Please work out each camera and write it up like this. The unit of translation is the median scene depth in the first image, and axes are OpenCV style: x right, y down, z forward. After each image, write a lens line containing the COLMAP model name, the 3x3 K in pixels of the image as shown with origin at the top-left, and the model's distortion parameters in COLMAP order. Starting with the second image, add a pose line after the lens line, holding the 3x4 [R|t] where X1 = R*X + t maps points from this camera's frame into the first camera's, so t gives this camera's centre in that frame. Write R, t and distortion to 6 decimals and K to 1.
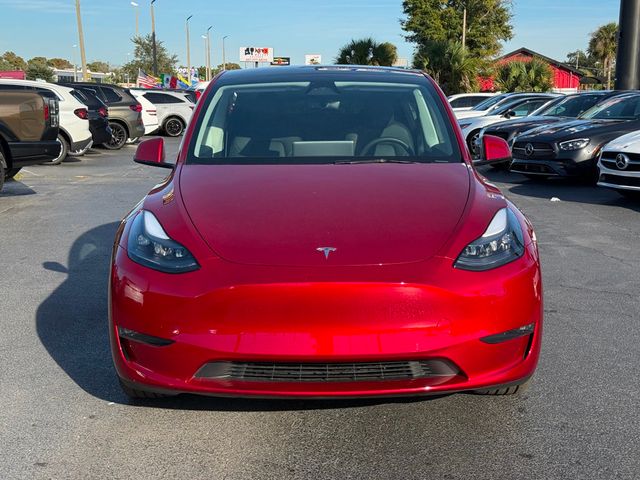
lens RADIAL K [[926.8, 0, 320.0], [0, 926.8, 240.0], [0, 0, 1]] dist [0.083418, 0.064880]
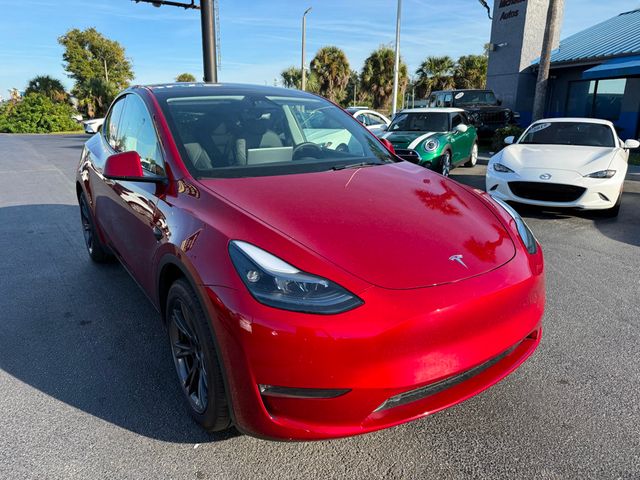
lens RADIAL K [[461.1, 0, 320.0], [0, 461.1, 240.0], [0, 0, 1]] dist [-0.008408, -0.010200]
pose [[0.821778, -0.148189, 0.550201, -0.039774], [0.082615, 0.986374, 0.142273, -0.009491], [-0.563788, -0.071462, 0.822822, 0.065743]]
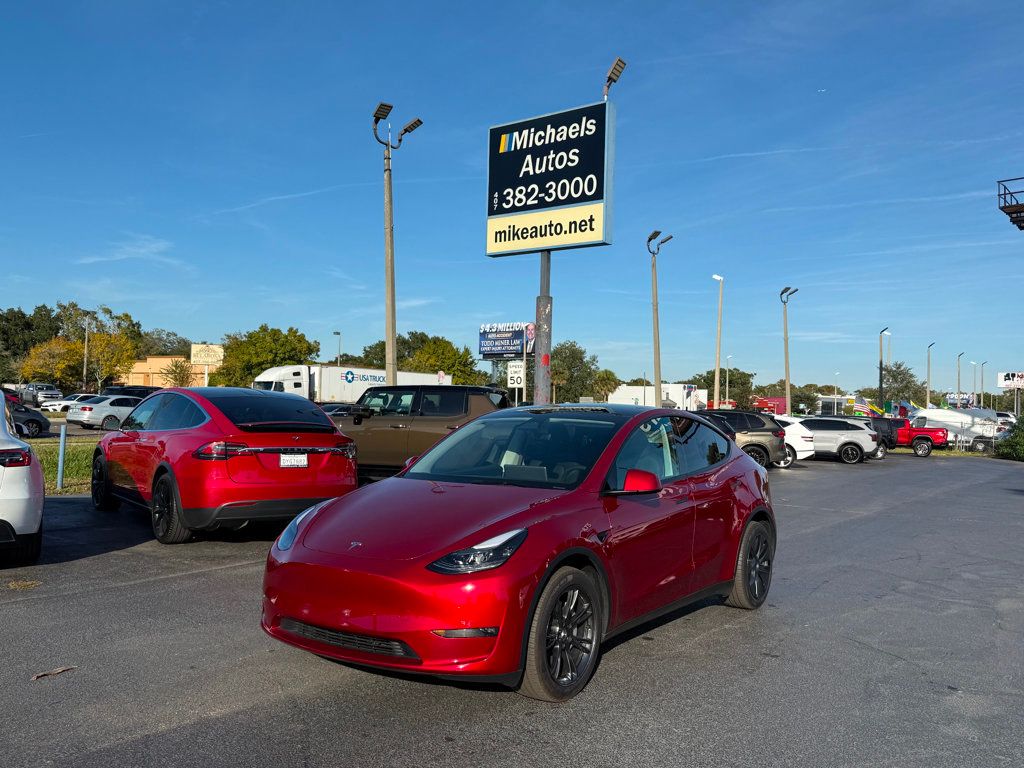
lens RADIAL K [[906.7, 0, 512.0], [0, 906.7, 384.0], [0, 0, 1]] dist [0.004067, 0.000314]
pose [[0.803428, -0.001249, -0.595401, 0.095082], [-0.112177, 0.981772, -0.153429, -0.004023], [0.584739, 0.190059, 0.788643, 0.006377]]
